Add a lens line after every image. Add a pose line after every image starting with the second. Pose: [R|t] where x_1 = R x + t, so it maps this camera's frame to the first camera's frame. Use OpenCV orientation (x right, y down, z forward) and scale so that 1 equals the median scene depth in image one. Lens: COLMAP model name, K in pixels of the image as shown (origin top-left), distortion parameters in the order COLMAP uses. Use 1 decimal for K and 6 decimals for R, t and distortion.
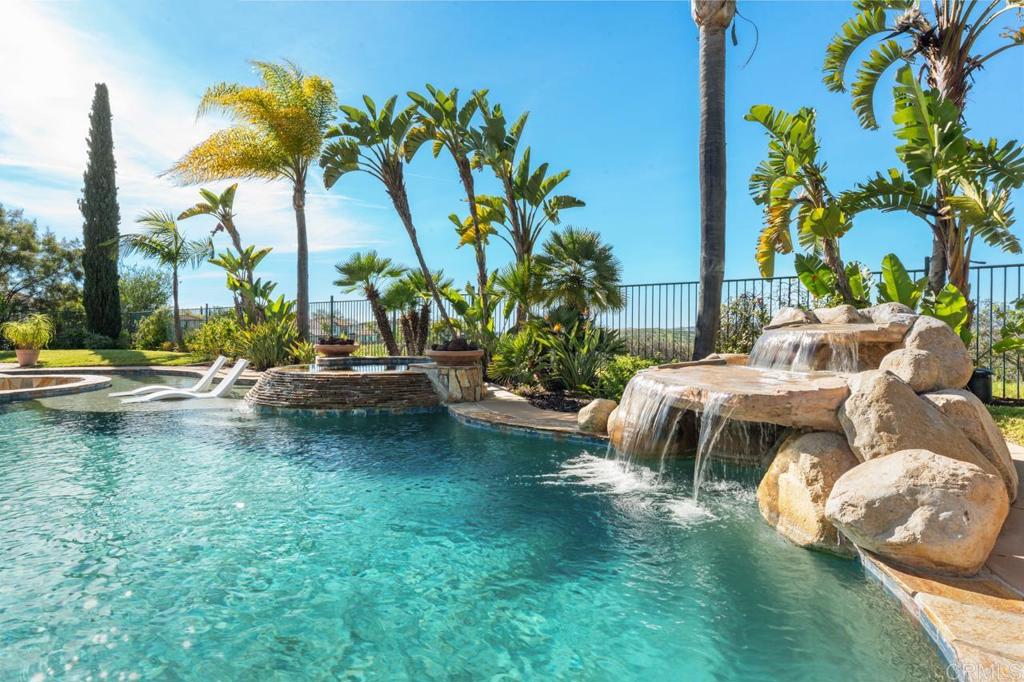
lens RADIAL K [[571.4, 0, 512.0], [0, 571.4, 341.0], [0, 0, 1]] dist [-0.002826, -0.000259]
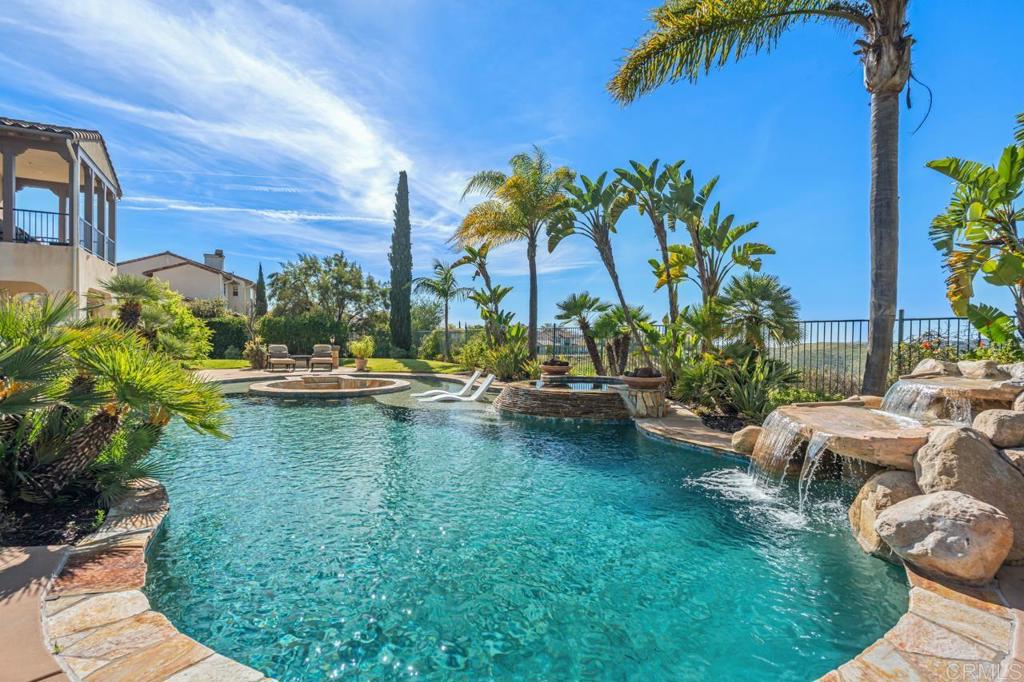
lens RADIAL K [[506.7, 0, 512.0], [0, 506.7, 341.0], [0, 0, 1]] dist [-0.001966, 0.000117]
pose [[0.923072, 0.013347, -0.384396, 0.052326], [-0.020871, 0.999663, -0.015407, -0.031995], [0.384061, 0.022245, 0.923040, -0.131488]]
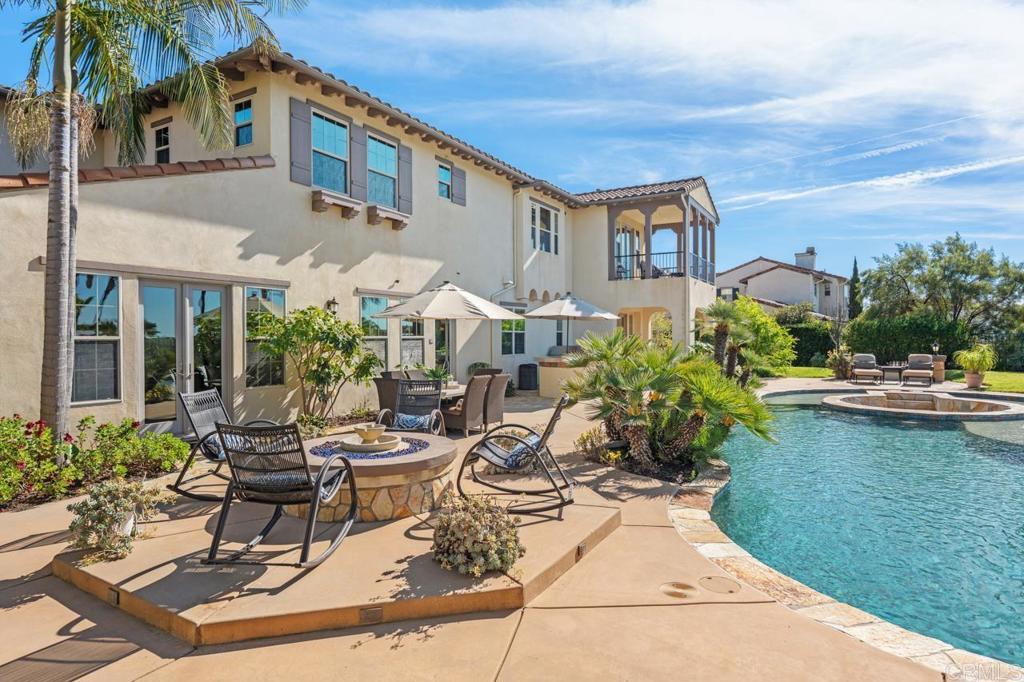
lens RADIAL K [[577.6, 0, 512.0], [0, 577.6, 341.0], [0, 0, 1]] dist [0.000746, -0.000064]
pose [[0.163839, 0.011402, -0.986421, 0.290690], [-0.019847, 0.999769, 0.008260, -0.069478], [0.986287, 0.018224, 0.164027, -0.240729]]
